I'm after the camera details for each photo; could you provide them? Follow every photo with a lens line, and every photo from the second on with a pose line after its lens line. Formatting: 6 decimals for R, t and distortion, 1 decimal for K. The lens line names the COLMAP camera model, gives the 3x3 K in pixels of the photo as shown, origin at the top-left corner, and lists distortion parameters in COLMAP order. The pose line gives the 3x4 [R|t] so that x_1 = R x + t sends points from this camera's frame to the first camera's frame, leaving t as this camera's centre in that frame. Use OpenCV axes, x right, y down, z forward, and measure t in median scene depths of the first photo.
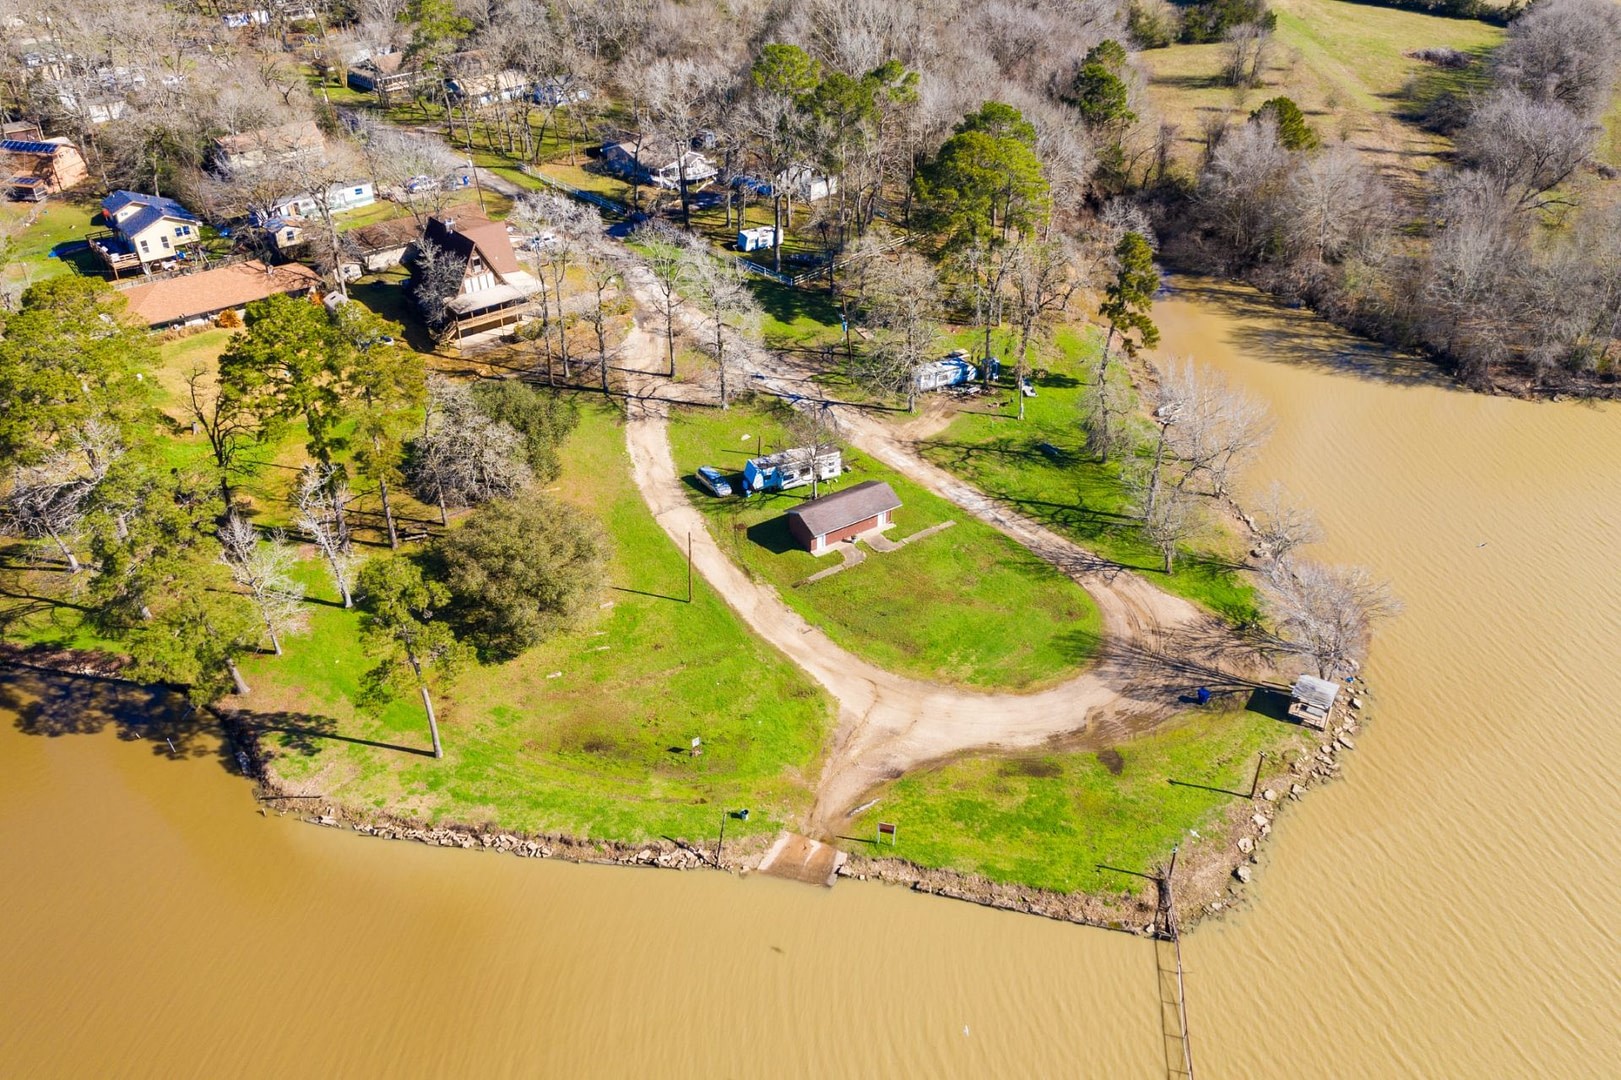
lens RADIAL K [[1284.2, 0, 808.0], [0, 1284.2, 536.2], [0, 0, 1]] dist [-0.008118, 0.020492]
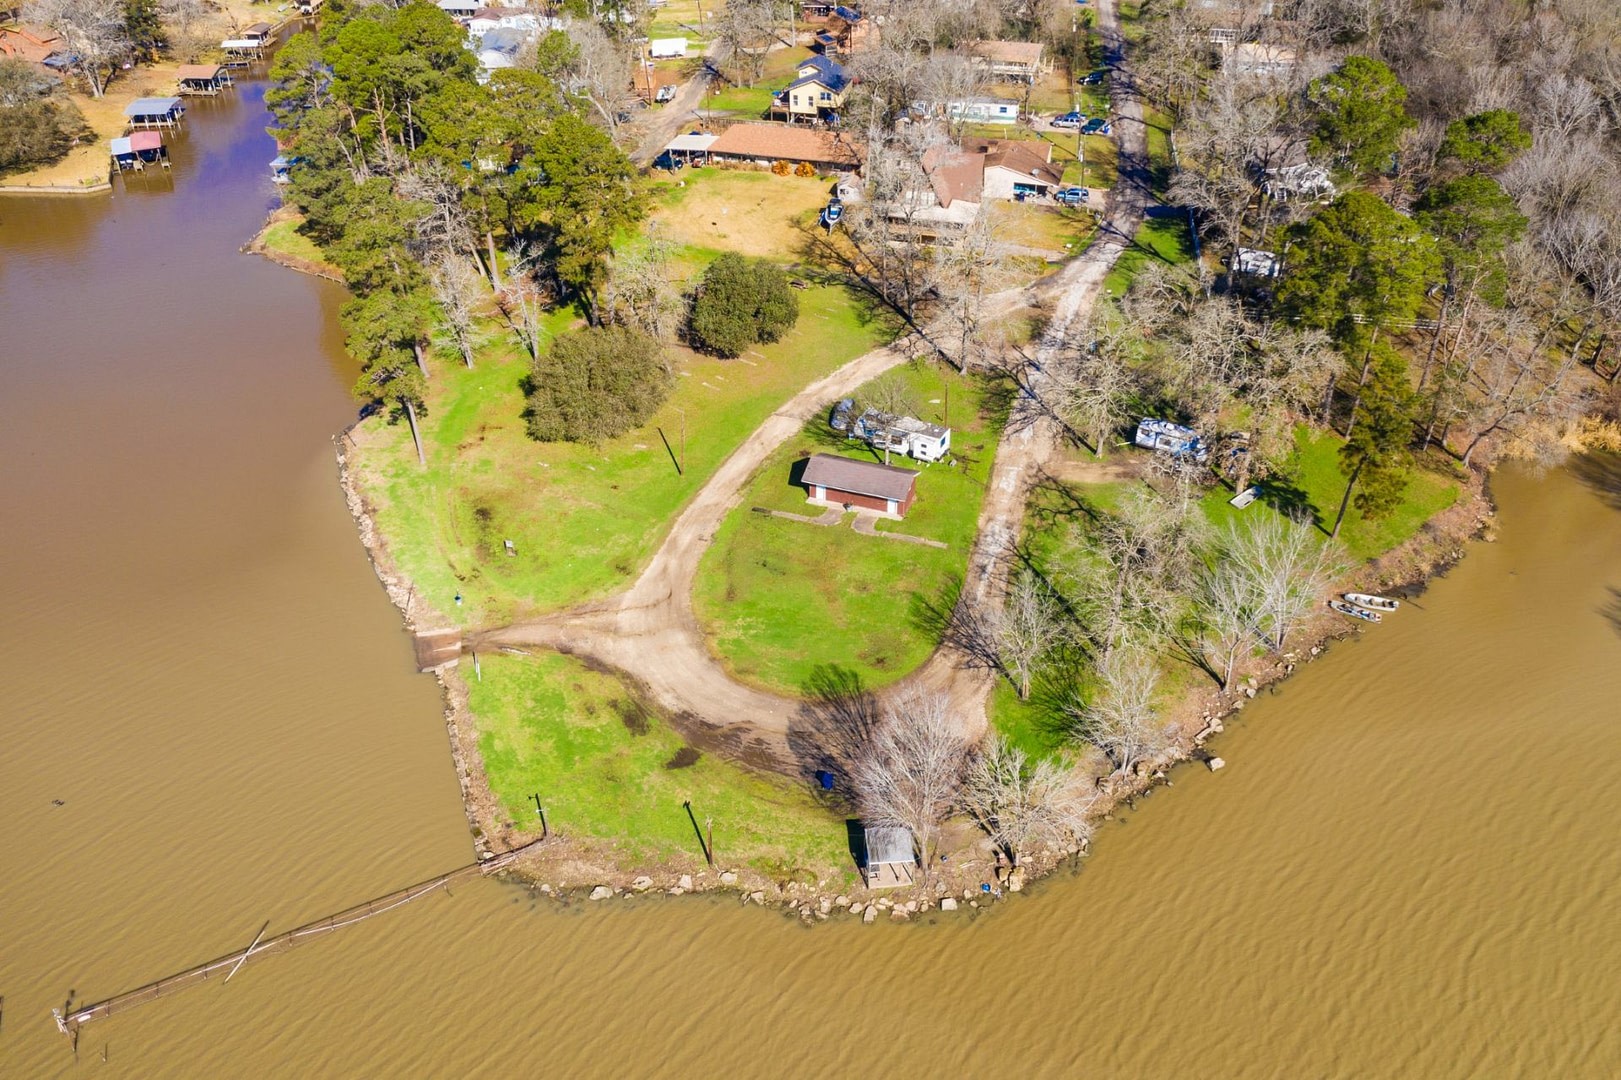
lens RADIAL K [[1284.2, 0, 808.0], [0, 1284.2, 536.2], [0, 0, 1]] dist [-0.008118, 0.020492]
pose [[0.588852, 0.460475, -0.664241, 0.714836], [-0.442564, 0.871381, 0.211738, -0.181732], [0.676307, 0.169287, 0.716904, 0.282086]]
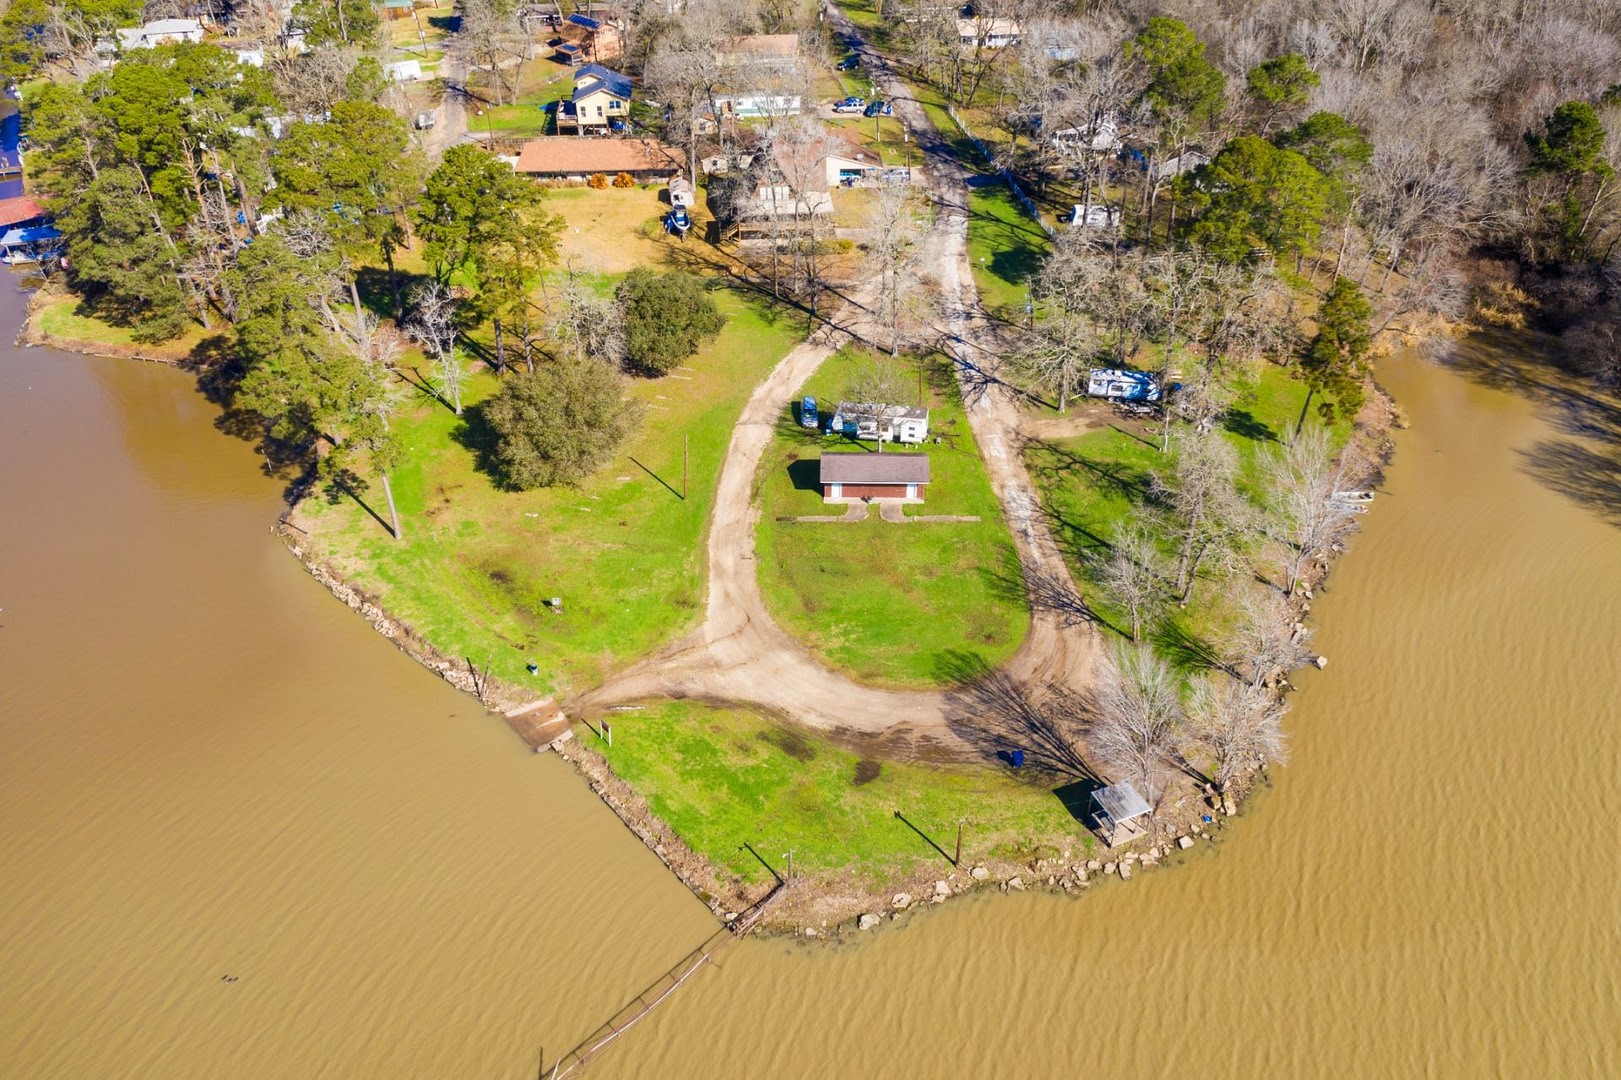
lens RADIAL K [[1284.2, 0, 808.0], [0, 1284.2, 536.2], [0, 0, 1]] dist [-0.008118, 0.020492]
pose [[0.820467, 0.324745, -0.470504, 0.492370], [-0.313005, 0.943858, 0.105638, -0.063672], [0.478395, 0.060598, 0.876052, 0.113153]]
